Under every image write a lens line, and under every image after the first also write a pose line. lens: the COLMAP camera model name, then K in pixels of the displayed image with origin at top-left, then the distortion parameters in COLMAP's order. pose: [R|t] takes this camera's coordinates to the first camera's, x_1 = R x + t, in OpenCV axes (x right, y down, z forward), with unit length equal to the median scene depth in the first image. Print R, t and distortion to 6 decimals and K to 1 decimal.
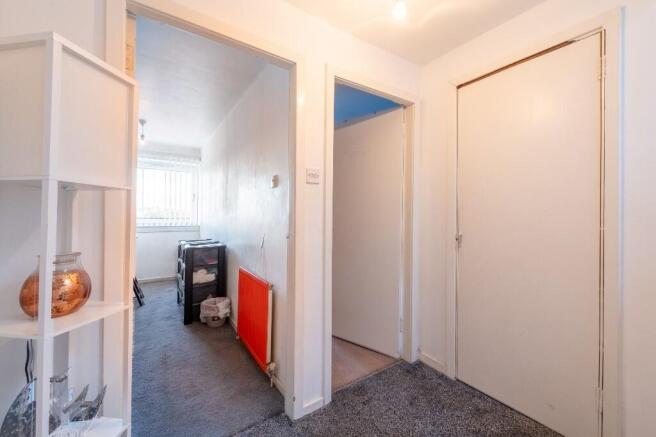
lens RADIAL K [[260.3, 0, 326.7], [0, 260.3, 214.0], [0, 0, 1]] dist [-0.000929, 0.000042]
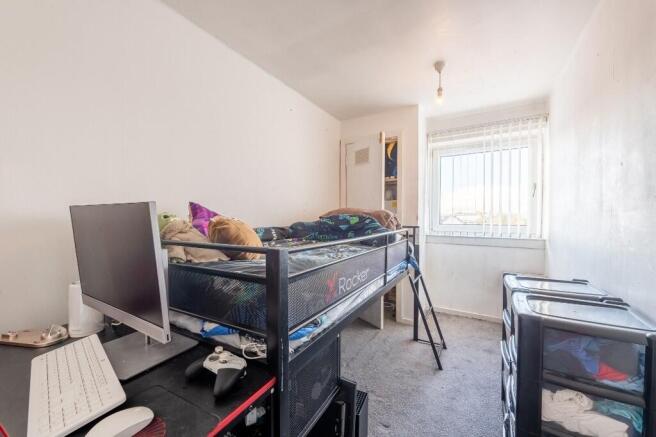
lens RADIAL K [[260.3, 0, 325.8], [0, 260.3, 218.9], [0, 0, 1]] dist [-0.000929, 0.000042]
pose [[0.422083, 0.000442, -0.906557, -0.192279], [0.003954, 0.999989, 0.002328, -0.001549], [0.906548, -0.004567, 0.422077, 0.355707]]
